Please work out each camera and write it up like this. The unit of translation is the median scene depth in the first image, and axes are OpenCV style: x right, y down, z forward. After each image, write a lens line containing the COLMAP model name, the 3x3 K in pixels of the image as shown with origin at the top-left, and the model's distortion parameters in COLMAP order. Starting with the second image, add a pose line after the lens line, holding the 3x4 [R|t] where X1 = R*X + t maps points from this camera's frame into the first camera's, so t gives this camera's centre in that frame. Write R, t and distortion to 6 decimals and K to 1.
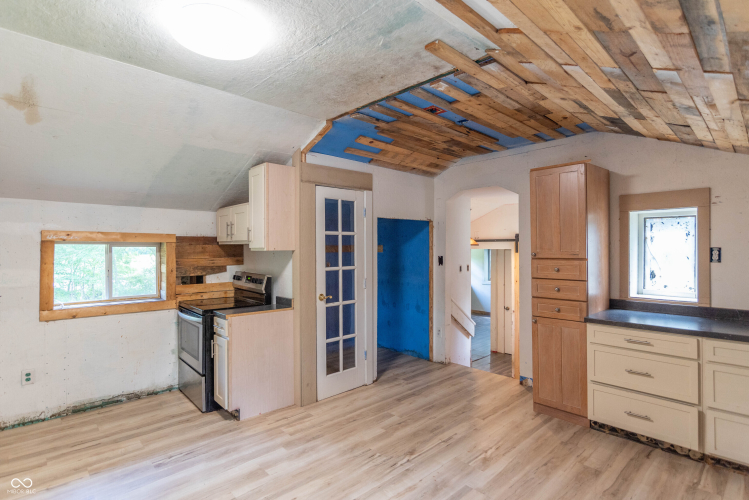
lens RADIAL K [[390.1, 0, 374.5], [0, 390.1, 250.0], [0, 0, 1]] dist [-0.000956, 0.000530]
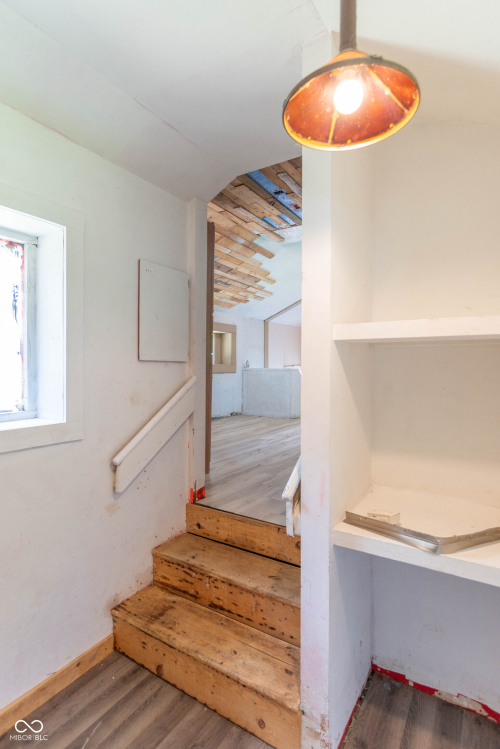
lens RADIAL K [[390.1, 0, 250.0], [0, 390.1, 374.5], [0, 0, 1]] dist [-0.000956, 0.000530]
pose [[-0.972365, 0.002980, -0.233447, 0.541146], [-0.003571, 0.999612, 0.027632, 0.143444], [0.233439, 0.027702, -0.971977, 1.980735]]
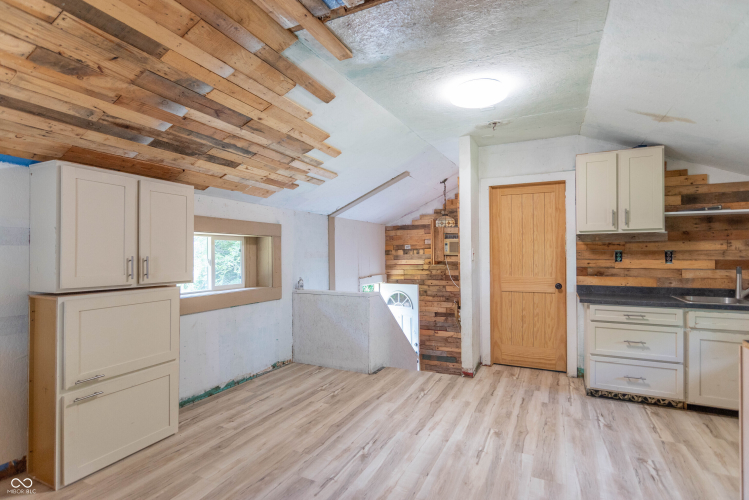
lens RADIAL K [[390.1, 0, 374.5], [0, 390.1, 250.0], [0, 0, 1]] dist [-0.000956, 0.000530]
pose [[-0.936289, 0.003119, -0.351217, 0.288569], [0.006572, 0.999941, -0.008639, 0.038159], [0.351170, -0.010397, -0.936254, 1.262479]]
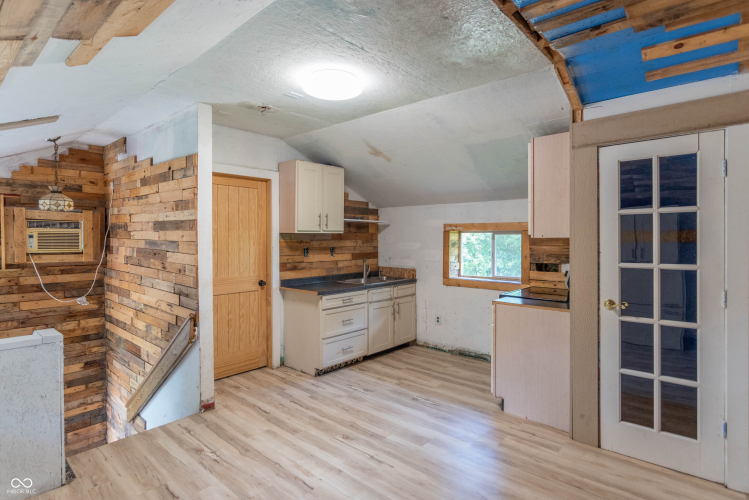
lens RADIAL K [[388.0, 0, 372.8], [0, 388.0, 240.9], [0, 0, 1]] dist [-0.001847, 0.000399]
pose [[0.088626, 0.009719, -0.996018, 0.568690], [0.000181, 0.999952, 0.009774, -0.000429], [0.996065, -0.001046, 0.088620, 0.564231]]
